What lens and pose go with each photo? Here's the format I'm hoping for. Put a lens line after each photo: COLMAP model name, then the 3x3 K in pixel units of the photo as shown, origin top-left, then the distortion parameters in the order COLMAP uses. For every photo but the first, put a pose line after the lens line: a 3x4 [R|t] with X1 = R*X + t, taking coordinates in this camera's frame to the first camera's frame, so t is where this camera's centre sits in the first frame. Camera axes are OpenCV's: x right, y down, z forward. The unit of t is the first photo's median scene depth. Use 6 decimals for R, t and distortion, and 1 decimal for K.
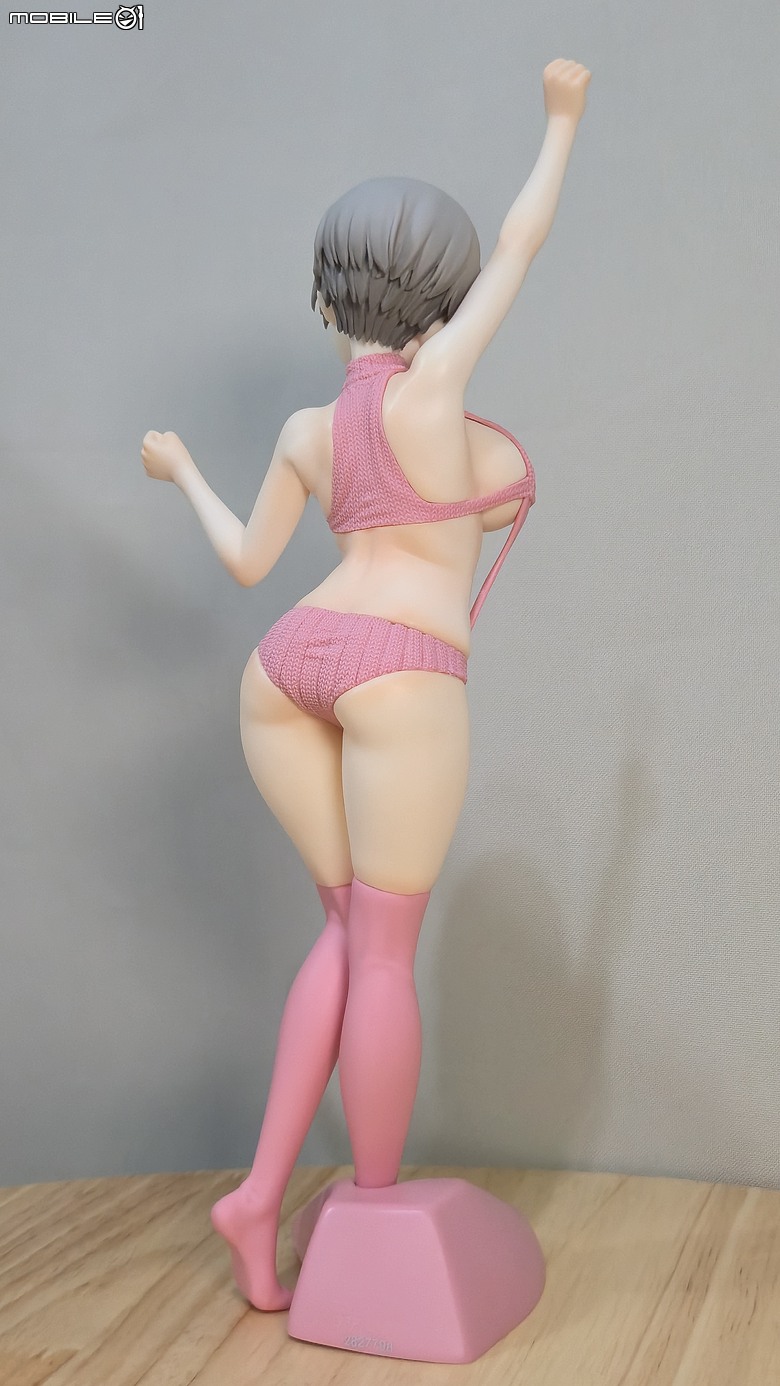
lens RADIAL K [[1547.5, 0, 382.7], [0, 1547.5, 690.3], [0, 0, 1]] dist [0.048683, 0.000000]
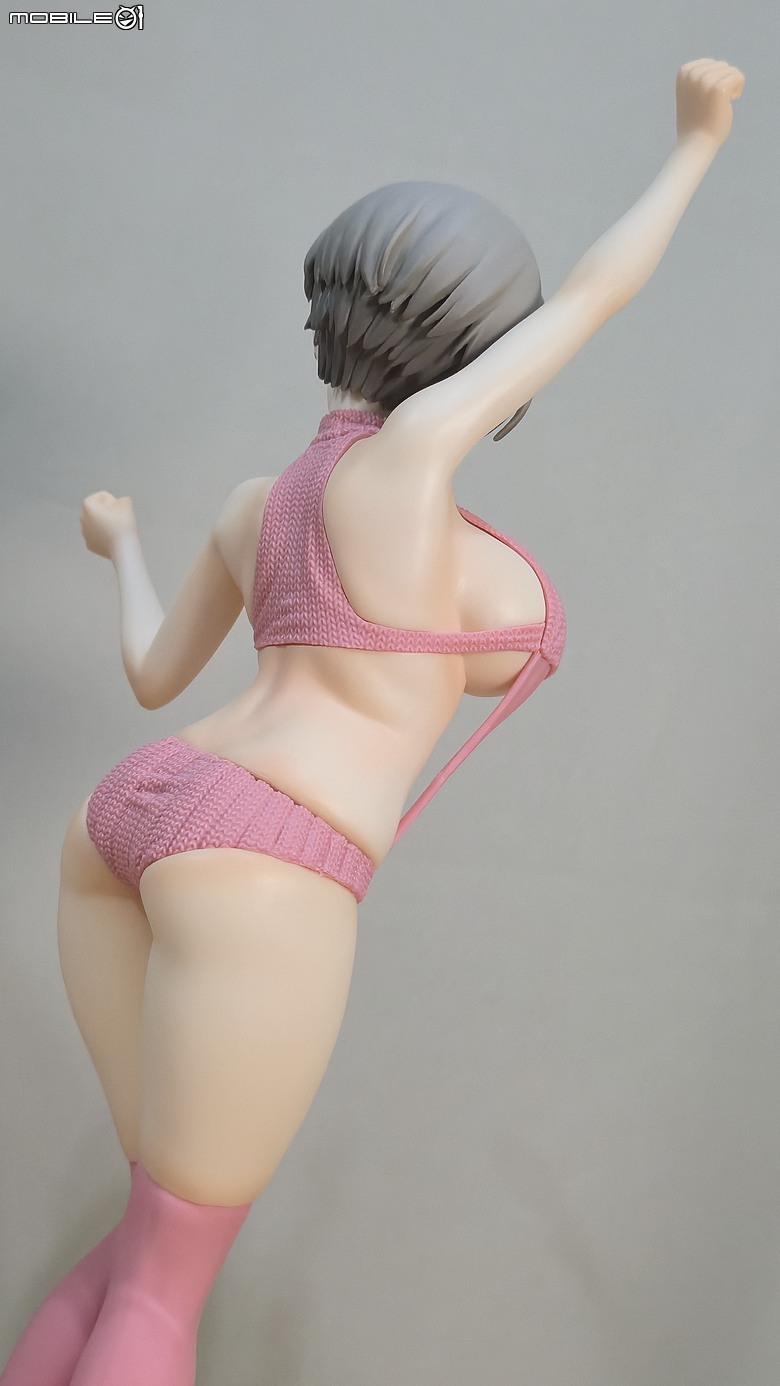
lens RADIAL K [[1547.5, 0, 391.7], [0, 1547.5, 690.9], [0, 0, 1]] dist [0.048683, 0.000000]
pose [[0.948446, 0.186121, -0.256534, 0.217095], [-0.225930, 0.964688, -0.135394, -0.002826], [0.222276, 0.186373, 0.957005, 0.356635]]
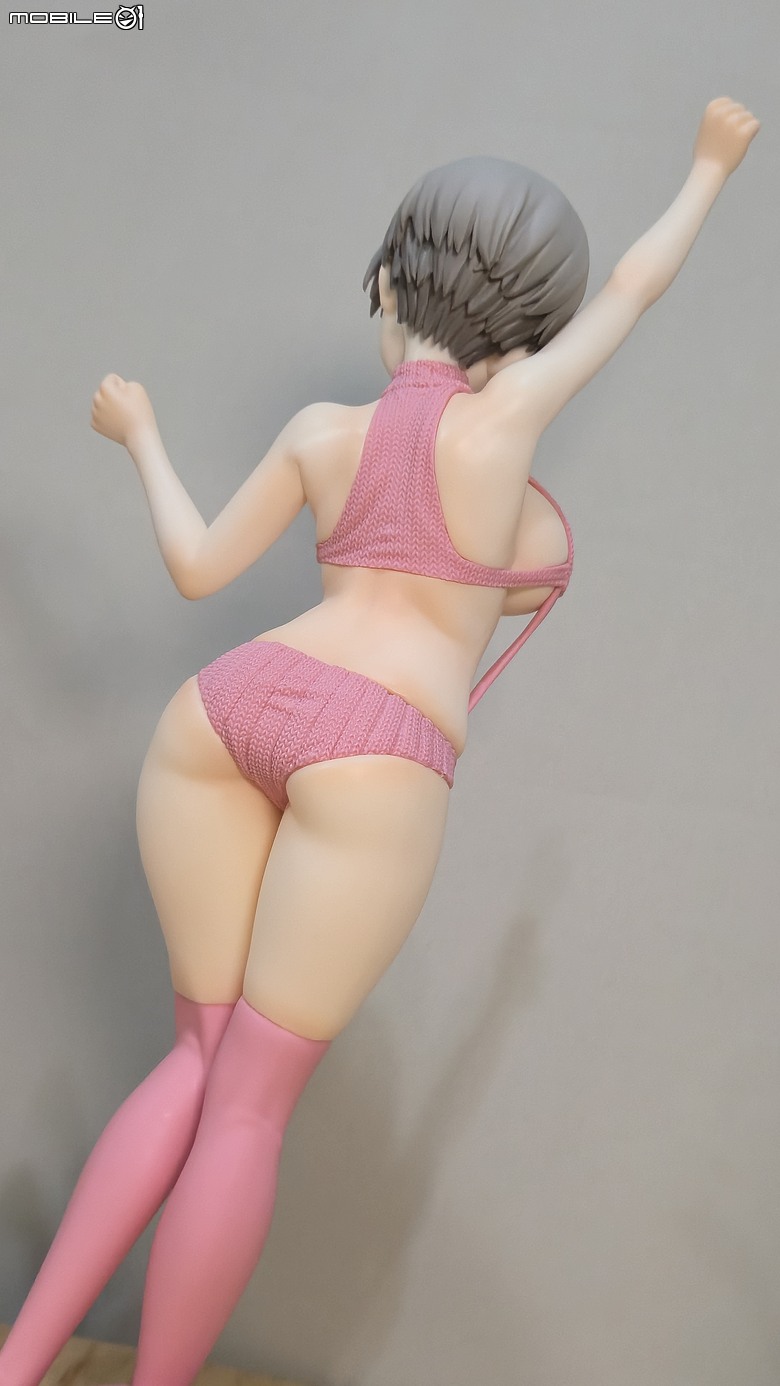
lens RADIAL K [[1547.5, 0, 405.1], [0, 1547.5, 699.6], [0, 0, 1]] dist [0.048683, 0.000000]
pose [[0.945146, 0.262596, 0.194272, -0.131269], [-0.249967, 0.964307, -0.087340, 0.024916], [-0.210273, 0.033987, 0.977052, 0.230822]]
